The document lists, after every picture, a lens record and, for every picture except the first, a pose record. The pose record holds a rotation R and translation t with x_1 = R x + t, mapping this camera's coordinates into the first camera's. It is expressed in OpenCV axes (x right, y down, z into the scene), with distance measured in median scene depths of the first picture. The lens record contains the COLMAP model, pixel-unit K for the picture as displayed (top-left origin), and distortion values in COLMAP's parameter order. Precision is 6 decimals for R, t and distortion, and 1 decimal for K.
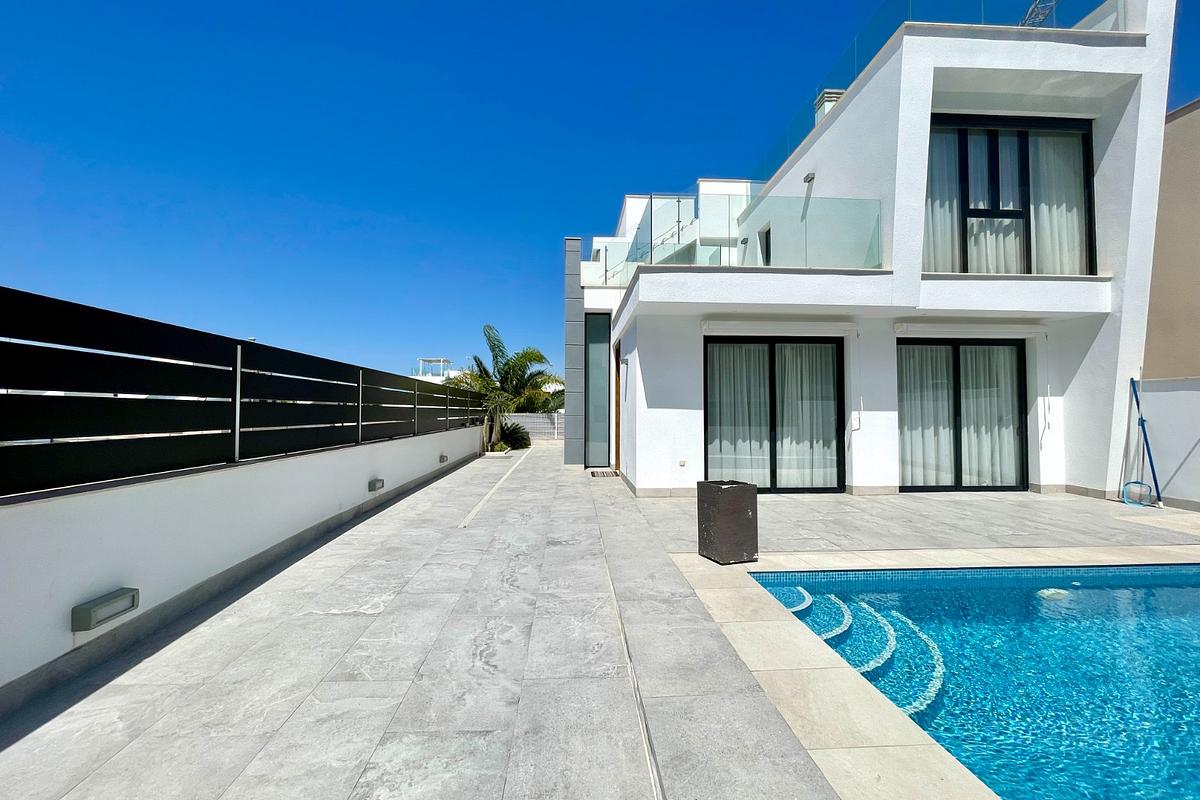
lens RADIAL K [[485.2, 0, 598.6], [0, 485.2, 401.6], [0, 0, 1]] dist [0.004790, 0.000960]
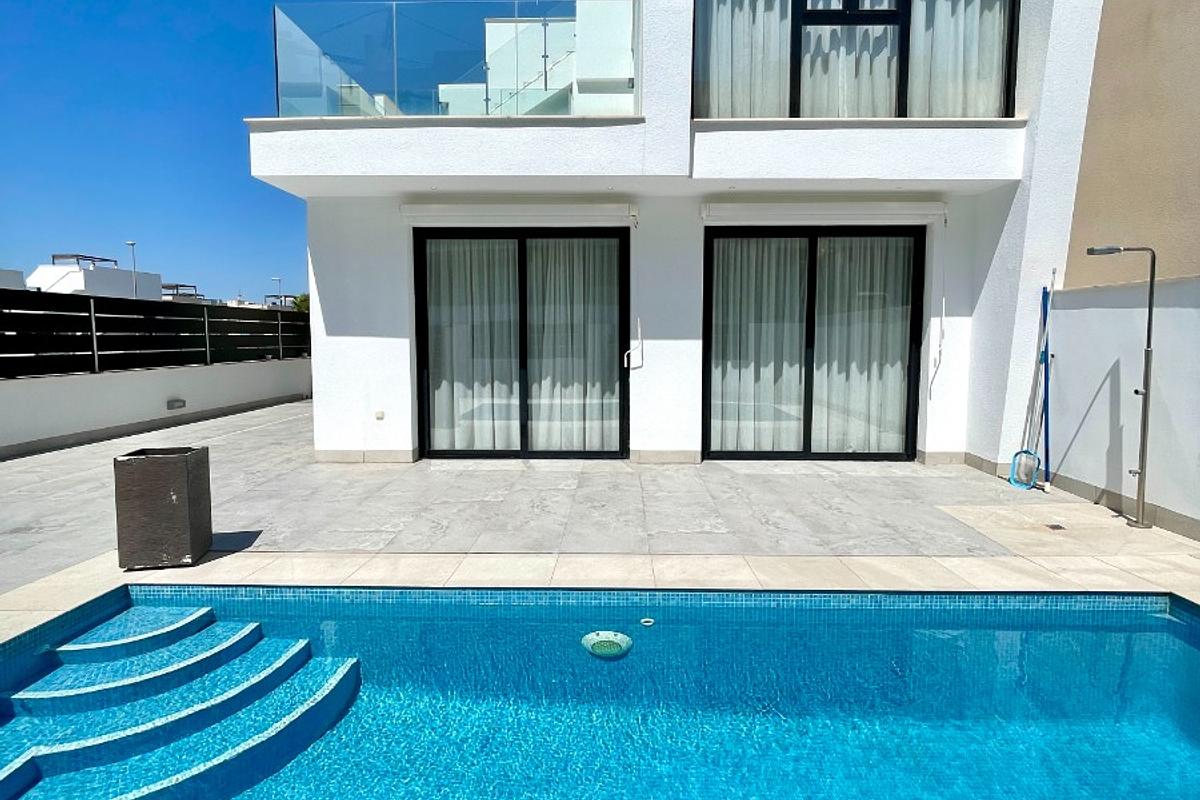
lens RADIAL K [[639.4, 0, 601.3], [0, 639.4, 393.1], [0, 0, 1]] dist [-0.006714, -0.000922]
pose [[0.996343, 0.005803, -0.085244, 0.543450], [0.004072, 0.993333, 0.115210, -0.009006], [0.085344, -0.115136, 0.989677, 0.120187]]
